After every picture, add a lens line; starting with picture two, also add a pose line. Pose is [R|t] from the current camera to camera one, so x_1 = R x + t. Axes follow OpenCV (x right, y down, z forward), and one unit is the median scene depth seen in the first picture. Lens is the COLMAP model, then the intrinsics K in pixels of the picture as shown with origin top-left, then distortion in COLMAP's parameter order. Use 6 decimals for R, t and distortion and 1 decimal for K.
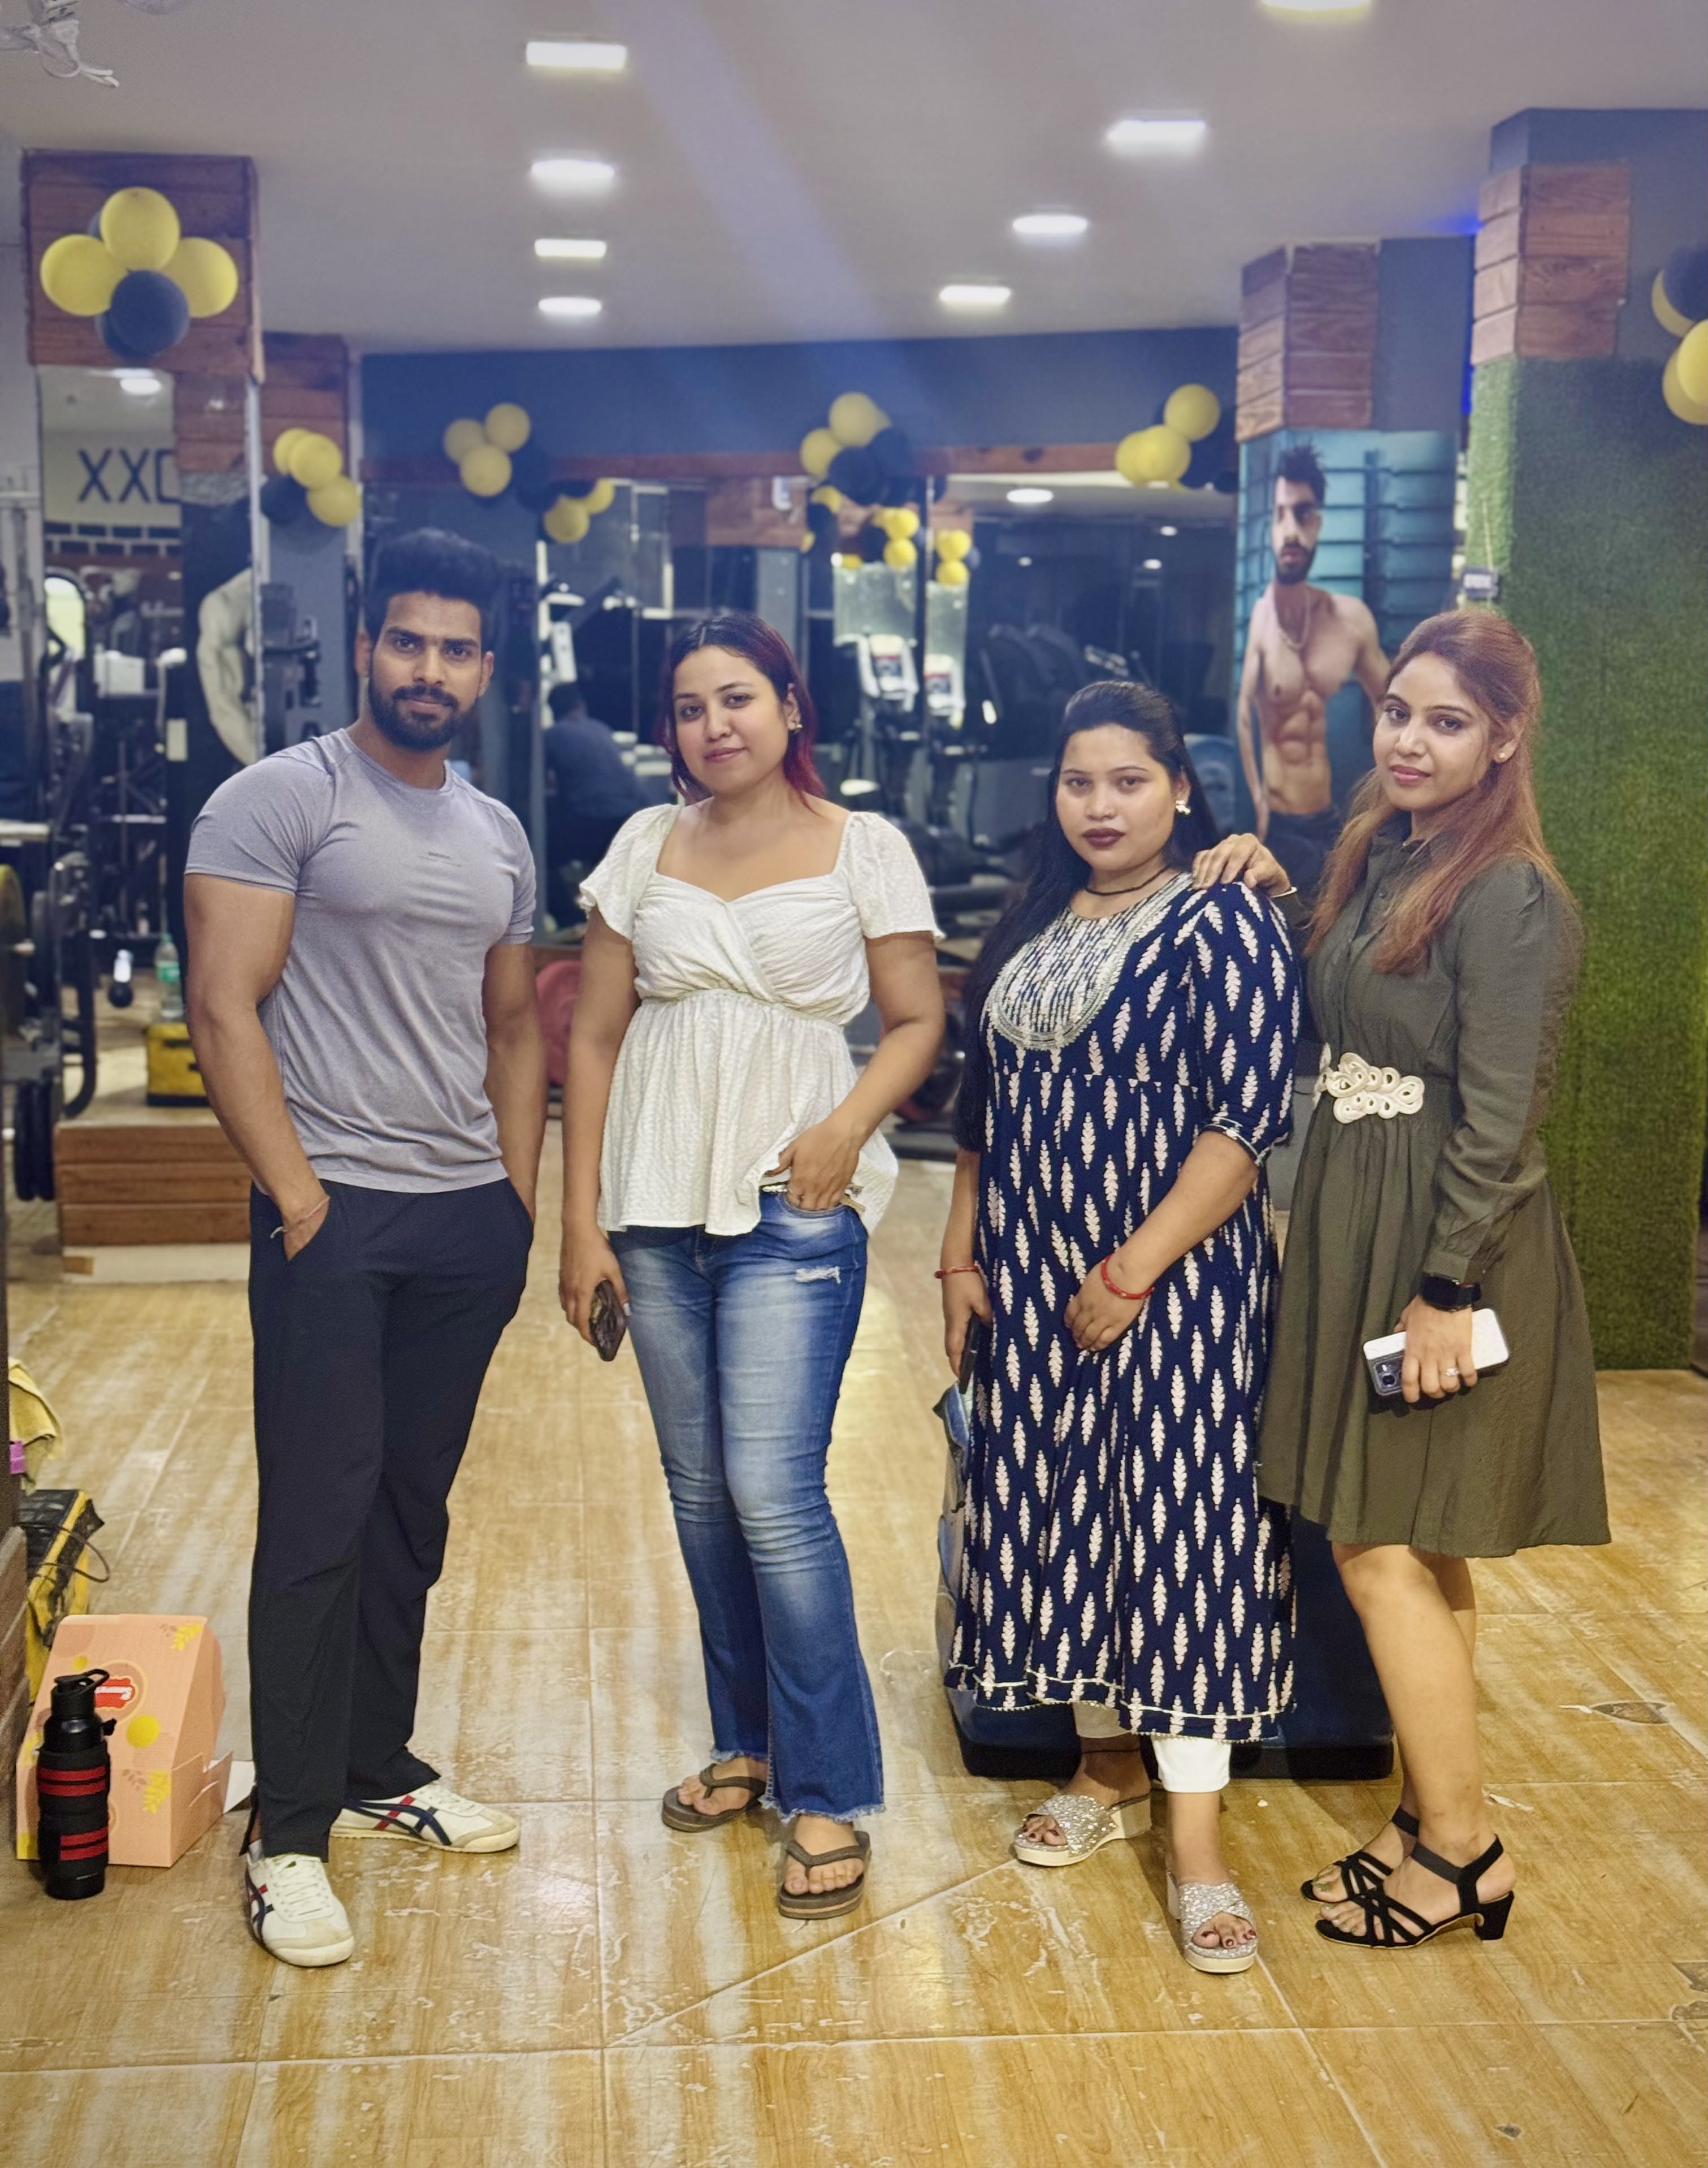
lens RADIAL K [[3162.1, 0, 826.3], [0, 3162.1, 1162.2], [0, 0, 1]] dist [0.081104, 0.000000]
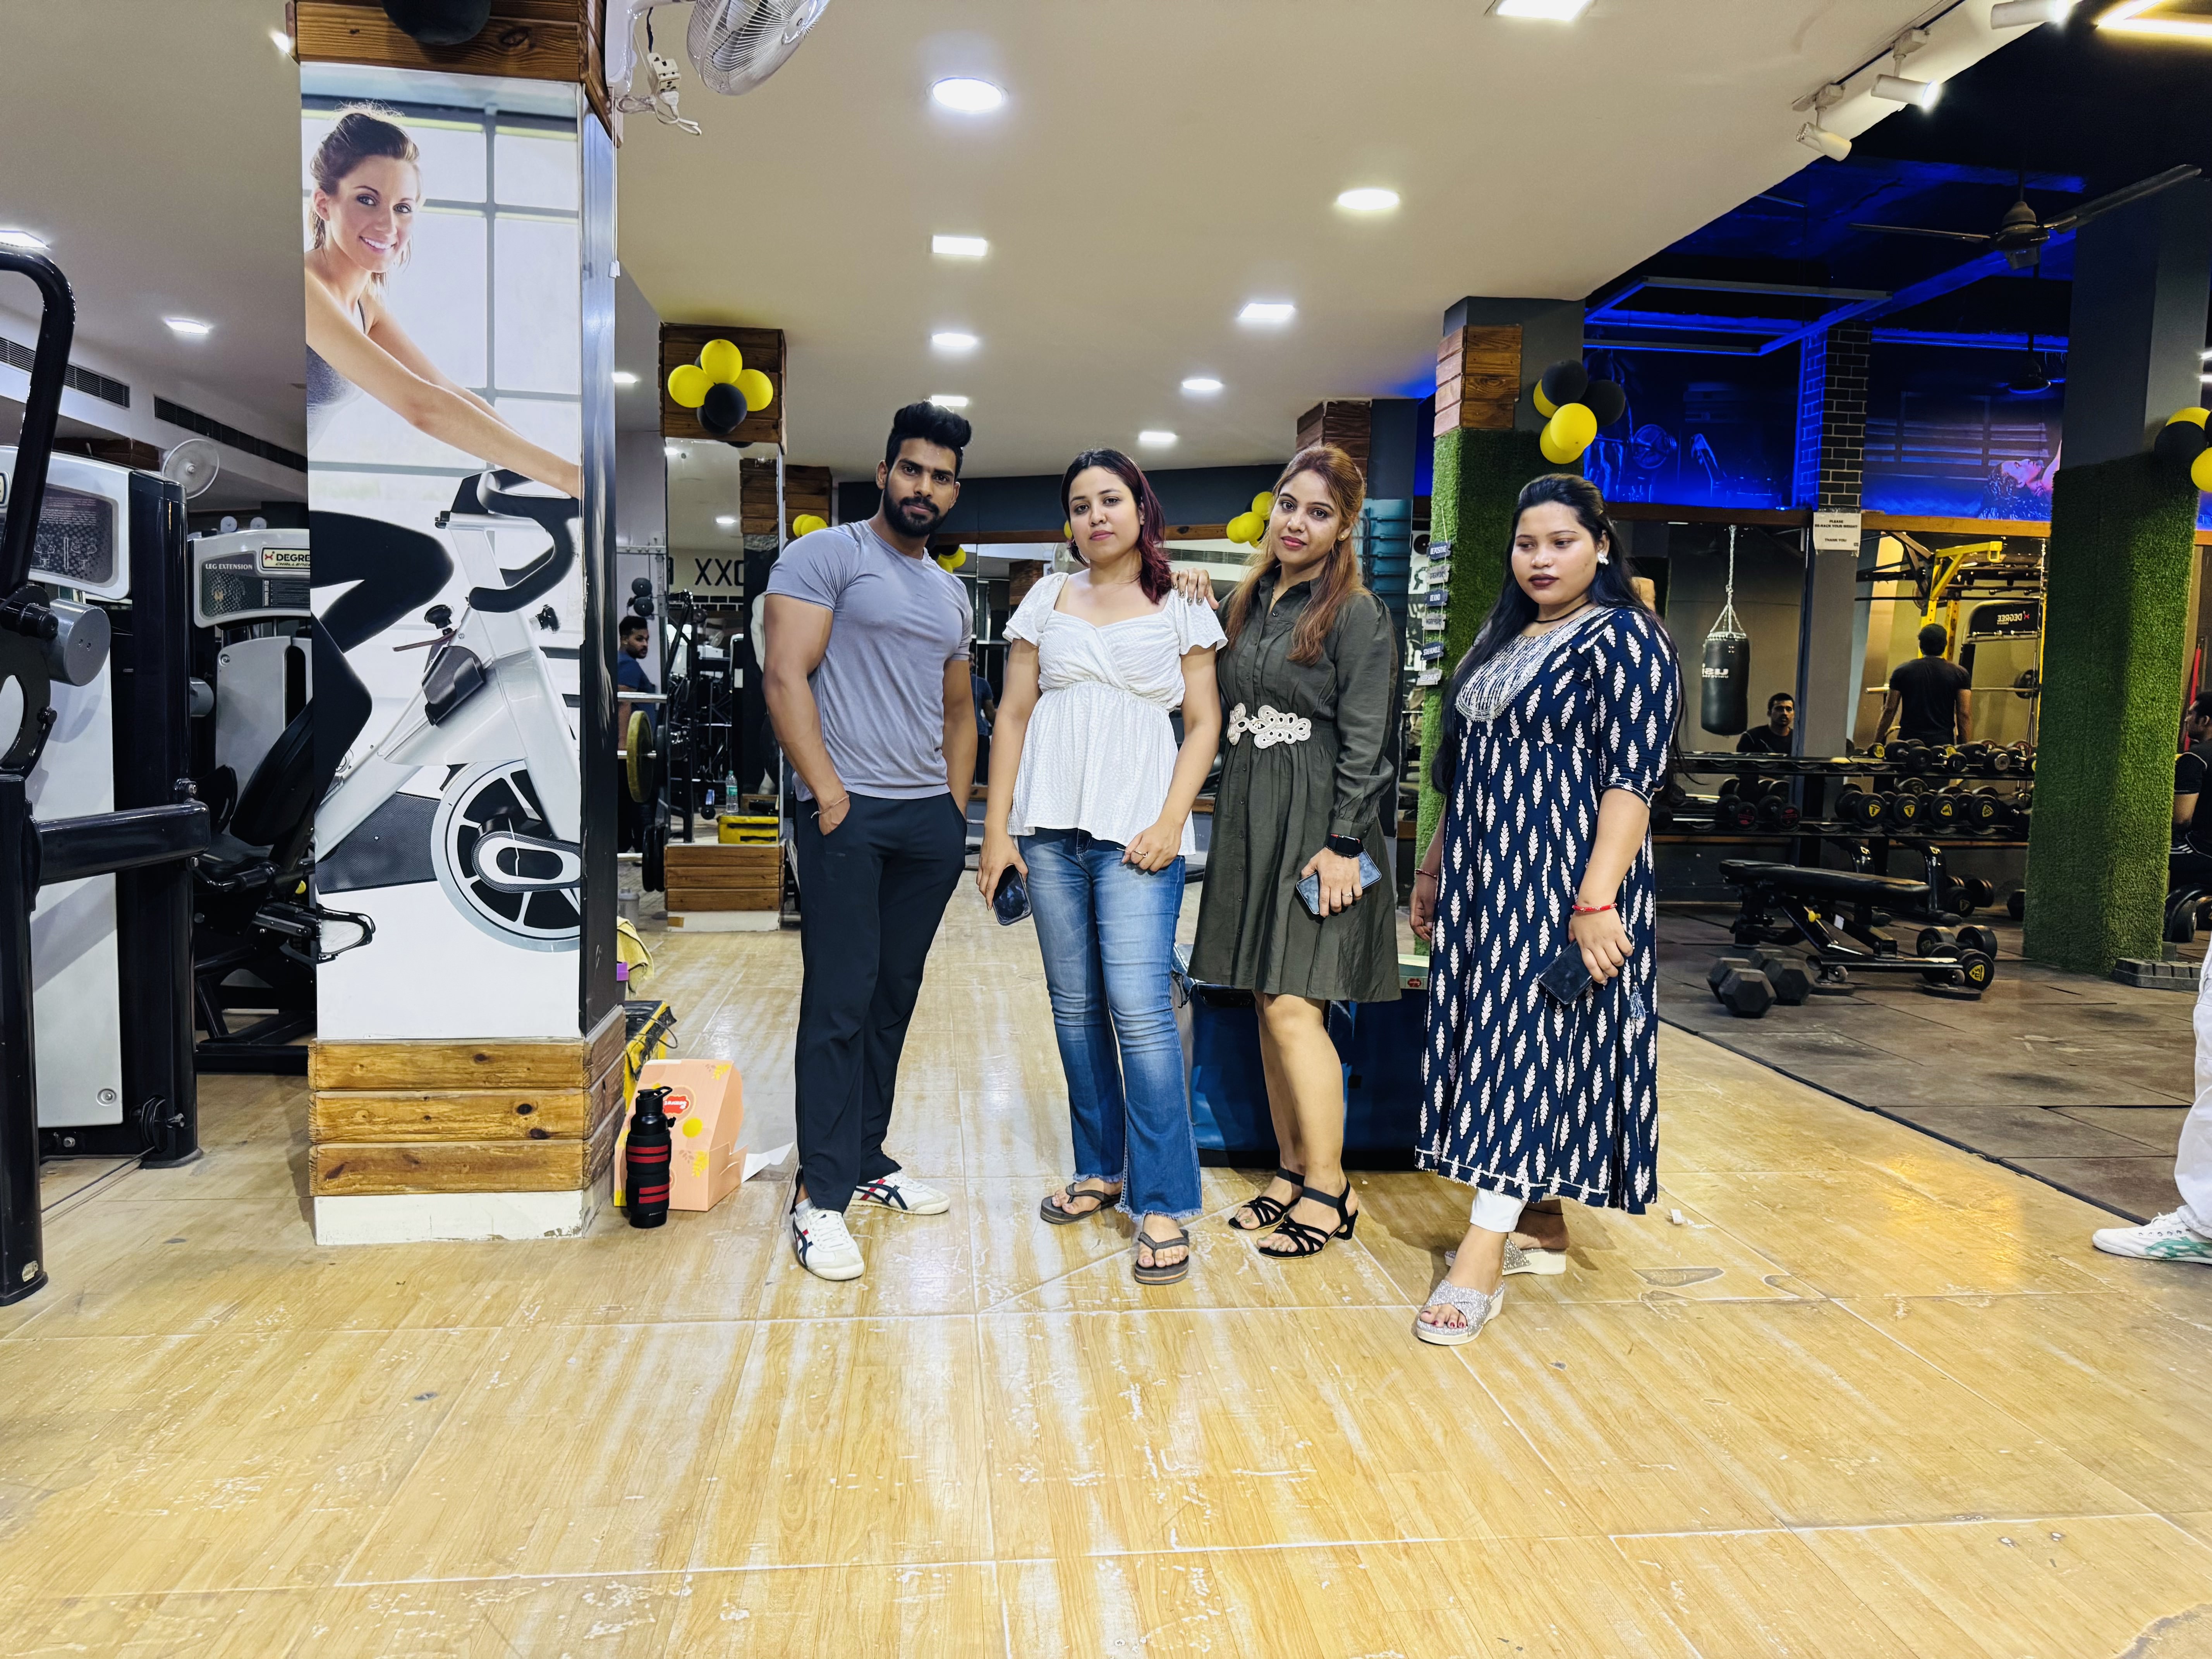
lens RADIAL K [[1554.1, 0, 1080.4], [0, 1554.1, 832.8], [0, 0, 1]] dist [0.036516, -0.047855]
pose [[0.999859, 0.008992, 0.014165, -0.015639], [-0.007987, 0.997552, -0.069466, 0.046286], [-0.014755, 0.069344, 0.997484, 0.104964]]
